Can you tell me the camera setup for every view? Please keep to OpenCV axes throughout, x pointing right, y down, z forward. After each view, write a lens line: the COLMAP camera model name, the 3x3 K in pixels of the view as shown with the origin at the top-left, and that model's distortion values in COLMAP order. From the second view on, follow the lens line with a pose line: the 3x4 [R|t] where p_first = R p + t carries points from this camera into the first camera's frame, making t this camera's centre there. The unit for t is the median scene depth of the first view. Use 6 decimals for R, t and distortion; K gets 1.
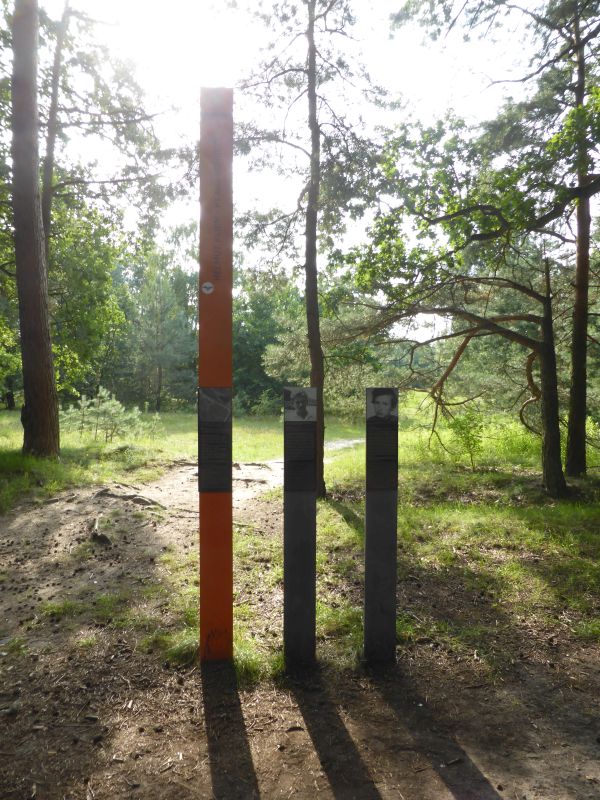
lens RADIAL K [[602.4, 0, 300.0], [0, 602.4, 400.0], [0, 0, 1]] dist [-0.045188, 0.000086]
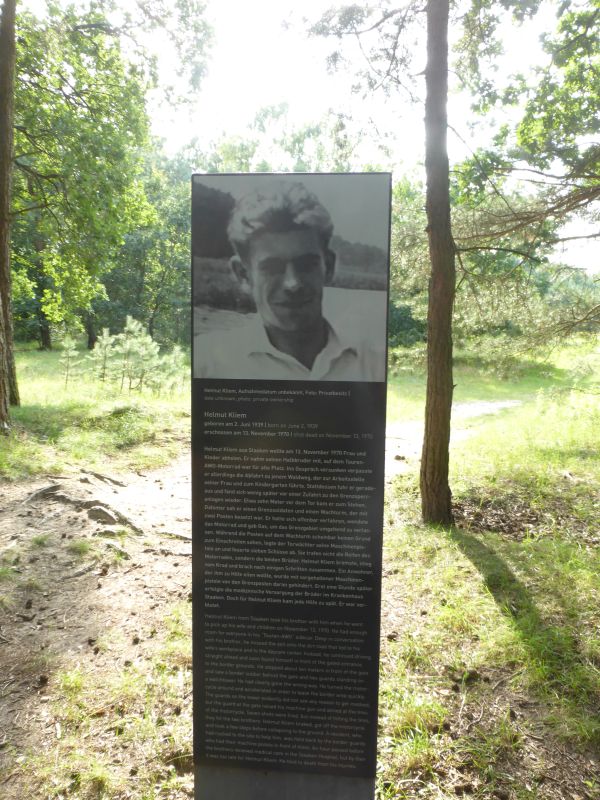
lens RADIAL K [[747.3, 0, 300.0], [0, 747.3, 400.0], [0, 0, 1]] dist [-0.006682, 0.004350]
pose [[0.985977, 0.029374, -0.164278, 0.012298], [-0.017111, 0.996993, 0.075575, 0.007883], [0.166004, -0.071705, 0.983515, 0.253817]]
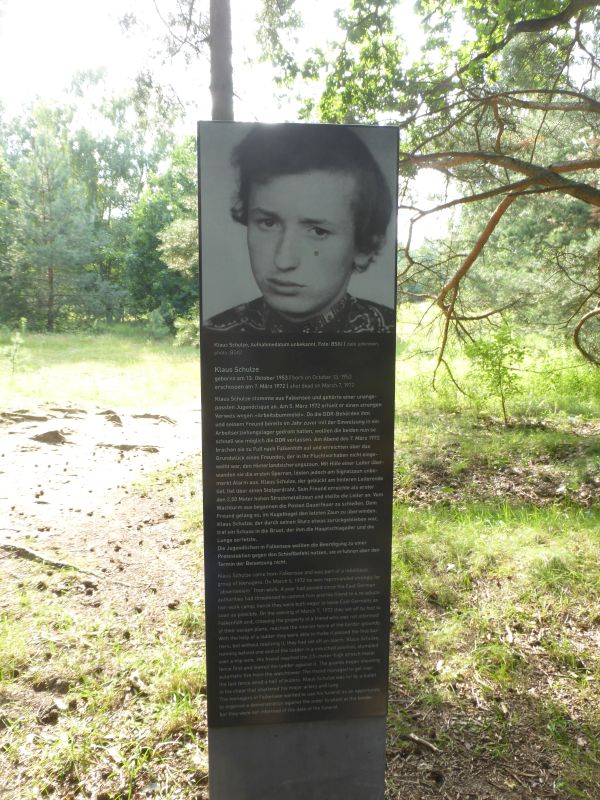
lens RADIAL K [[747.3, 0, 300.0], [0, 747.3, 400.0], [0, 0, 1]] dist [-0.006682, 0.004350]
pose [[0.998820, -0.004451, 0.048361, 0.040773], [-0.000790, 0.994171, 0.107811, 0.009776], [-0.048559, -0.107722, 0.992994, 0.255180]]
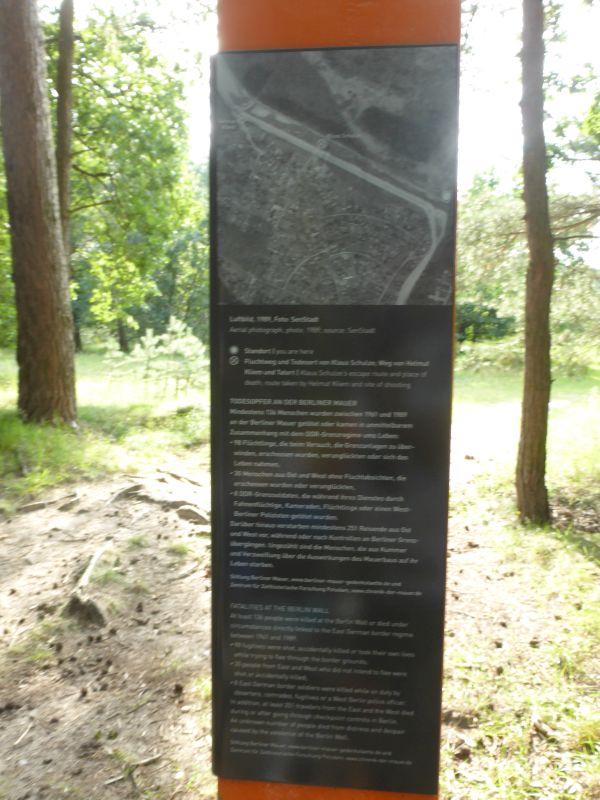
lens RADIAL K [[747.3, 0, 300.0], [0, 747.3, 400.0], [0, 0, 1]] dist [-0.006682, 0.004350]
pose [[0.981862, 0.024592, -0.187995, -0.036331], [-0.011333, 0.997392, 0.071279, 0.014733], [0.189257, -0.067855, 0.979580, 0.262781]]
